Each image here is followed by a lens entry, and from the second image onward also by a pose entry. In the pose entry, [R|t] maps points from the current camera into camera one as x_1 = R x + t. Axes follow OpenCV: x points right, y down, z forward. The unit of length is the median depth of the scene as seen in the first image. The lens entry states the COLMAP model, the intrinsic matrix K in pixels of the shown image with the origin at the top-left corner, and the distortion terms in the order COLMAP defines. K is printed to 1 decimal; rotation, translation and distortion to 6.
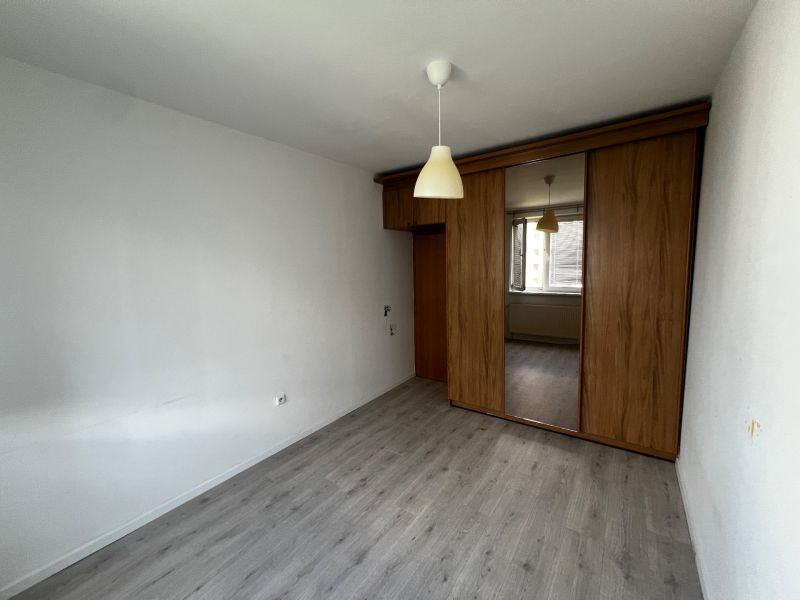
lens RADIAL K [[321.0, 0, 400.1], [0, 321.0, 297.8], [0, 0, 1]] dist [-0.008369, -0.000701]
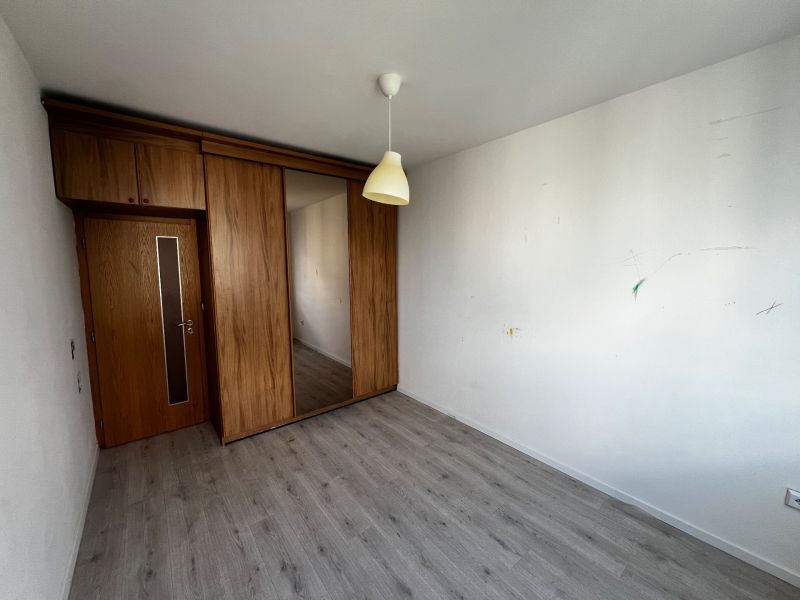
lens RADIAL K [[321.0, 0, 400.0], [0, 321.0, 297.8], [0, 0, 1]] dist [-0.008369, -0.000701]
pose [[0.264294, -0.080146, 0.961106, -0.618805], [0.100079, 0.993440, 0.055322, -0.031147], [-0.959236, 0.081565, 0.270581, 0.474263]]
